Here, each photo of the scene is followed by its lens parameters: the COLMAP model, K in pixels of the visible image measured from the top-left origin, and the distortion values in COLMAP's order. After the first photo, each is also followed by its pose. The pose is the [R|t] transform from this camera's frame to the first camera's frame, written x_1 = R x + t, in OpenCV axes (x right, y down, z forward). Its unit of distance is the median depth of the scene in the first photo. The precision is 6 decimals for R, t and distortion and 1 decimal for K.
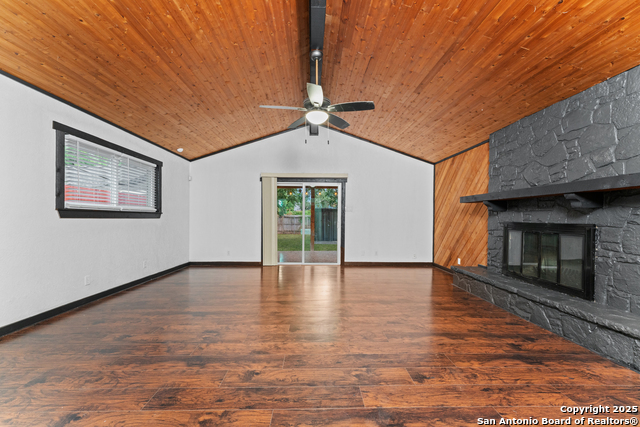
lens RADIAL K [[257.7, 0, 316.8], [0, 257.7, 217.3], [0, 0, 1]] dist [-0.003090, 0.000265]
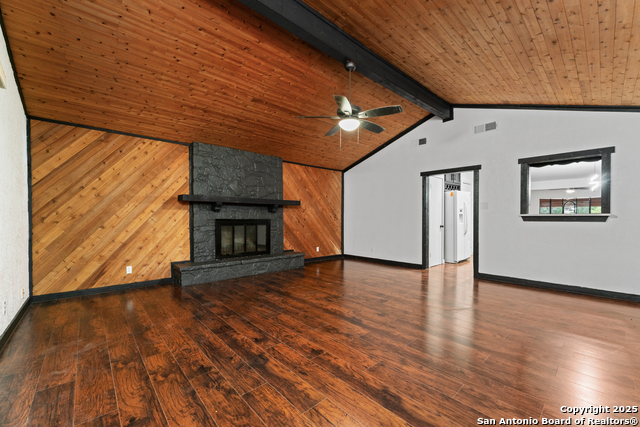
lens RADIAL K [[257.7, 0, 322.6], [0, 257.7, 216.5], [0, 0, 1]] dist [-0.003090, 0.000265]
pose [[-0.662247, -0.007665, 0.749246, -0.492908], [-0.007216, 0.999967, 0.003851, -0.002626], [-0.749250, -0.002856, -0.662281, 1.197378]]
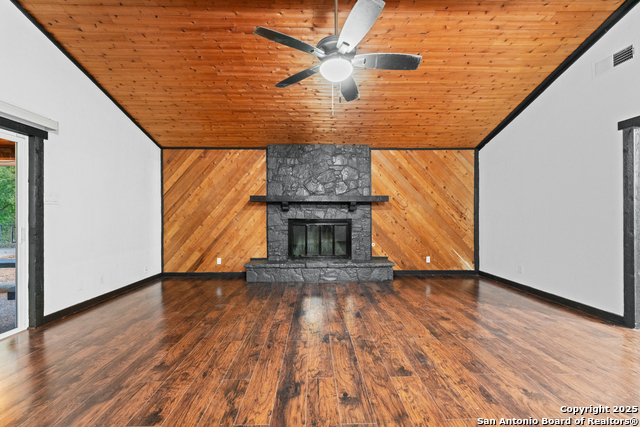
lens RADIAL K [[257.7, 0, 321.6], [0, 257.7, 213.3], [0, 0, 1]] dist [-0.003090, 0.000265]
pose [[-0.010867, 0.001245, 0.999940, -0.455202], [0.002208, 0.999997, -0.001221, -0.005591], [-0.999939, 0.002194, -0.010870, 0.696309]]
